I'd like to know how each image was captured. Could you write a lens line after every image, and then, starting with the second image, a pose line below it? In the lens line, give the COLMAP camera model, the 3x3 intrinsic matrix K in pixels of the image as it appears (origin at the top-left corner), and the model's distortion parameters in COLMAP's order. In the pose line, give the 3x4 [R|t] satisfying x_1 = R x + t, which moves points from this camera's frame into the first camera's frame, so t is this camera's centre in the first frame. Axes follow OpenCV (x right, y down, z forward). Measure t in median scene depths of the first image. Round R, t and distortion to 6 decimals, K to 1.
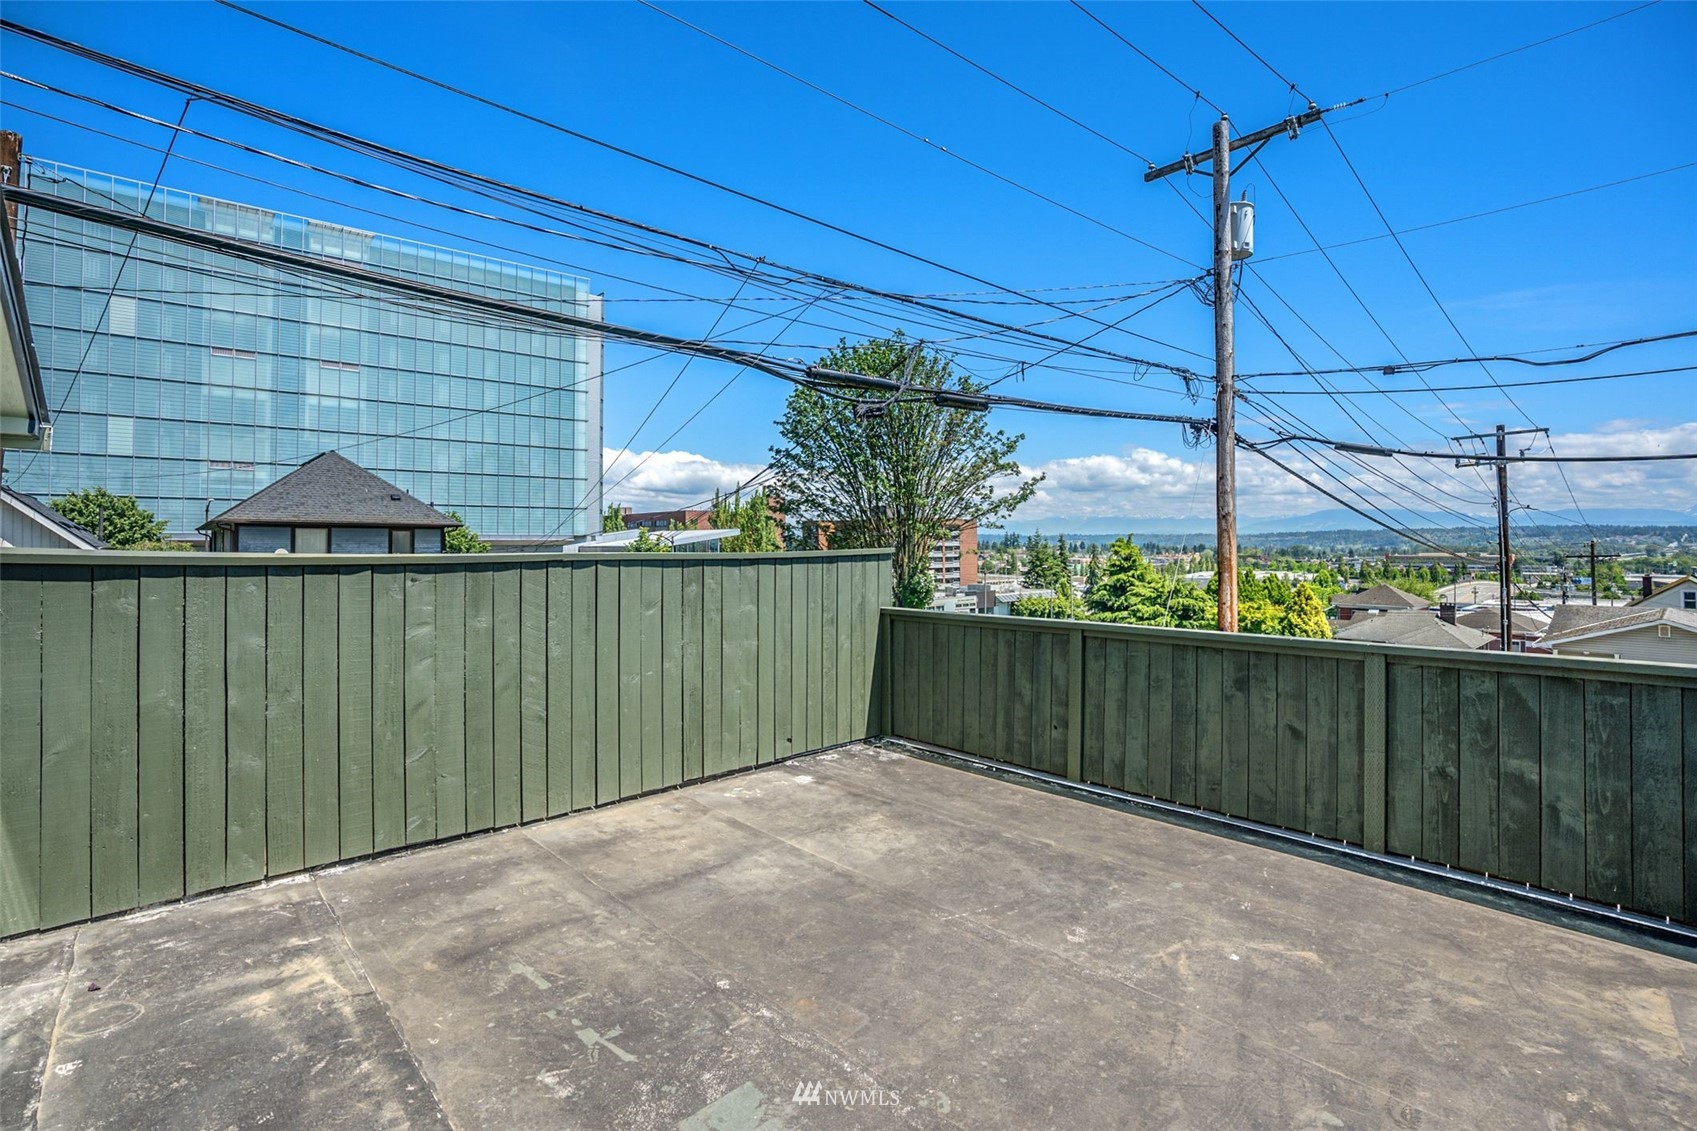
lens RADIAL K [[785.8, 0, 854.7], [0, 785.8, 574.7], [0, 0, 1]] dist [-0.054985, 0.029263]
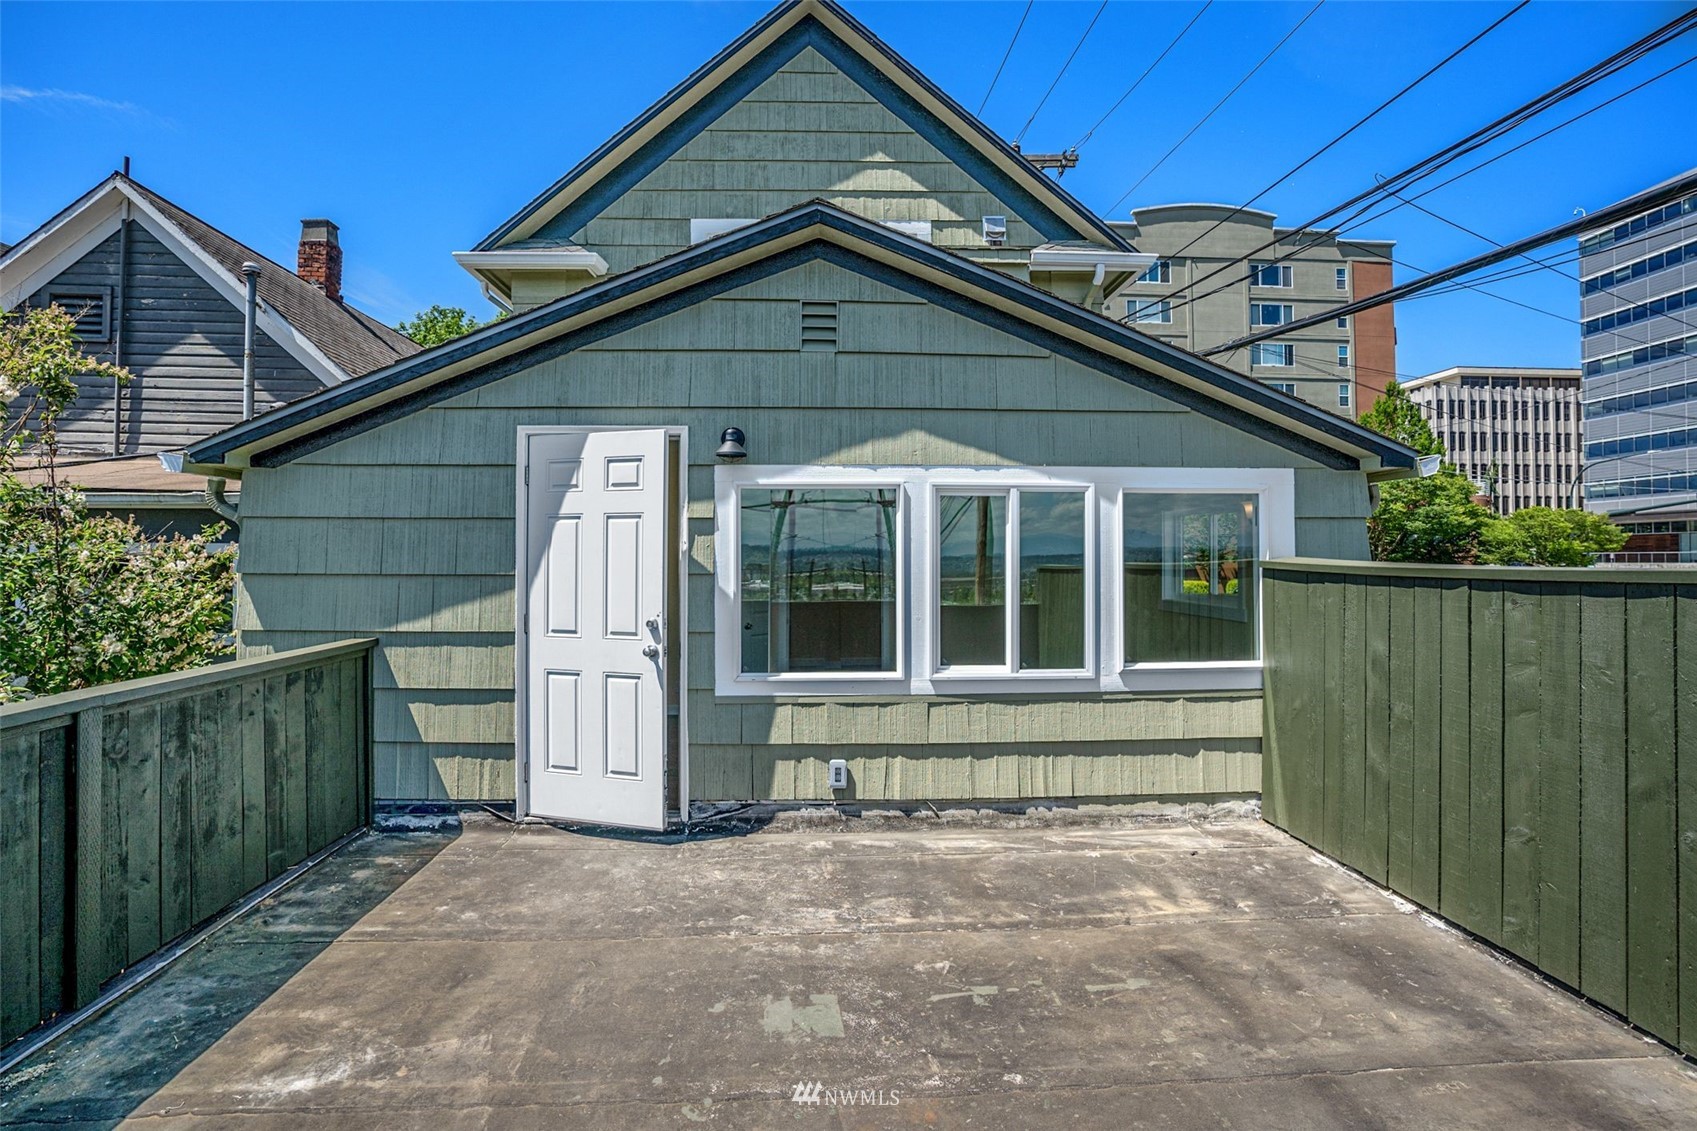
lens RADIAL K [[789.3, 0, 845.4], [0, 789.3, 591.6], [0, 0, 1]] dist [-0.055746, 0.030344]
pose [[-0.630940, 0.030472, -0.775233, 0.638825], [-0.024105, 0.997976, 0.058846, -0.047862], [0.775457, 0.055816, -0.628928, 1.490788]]
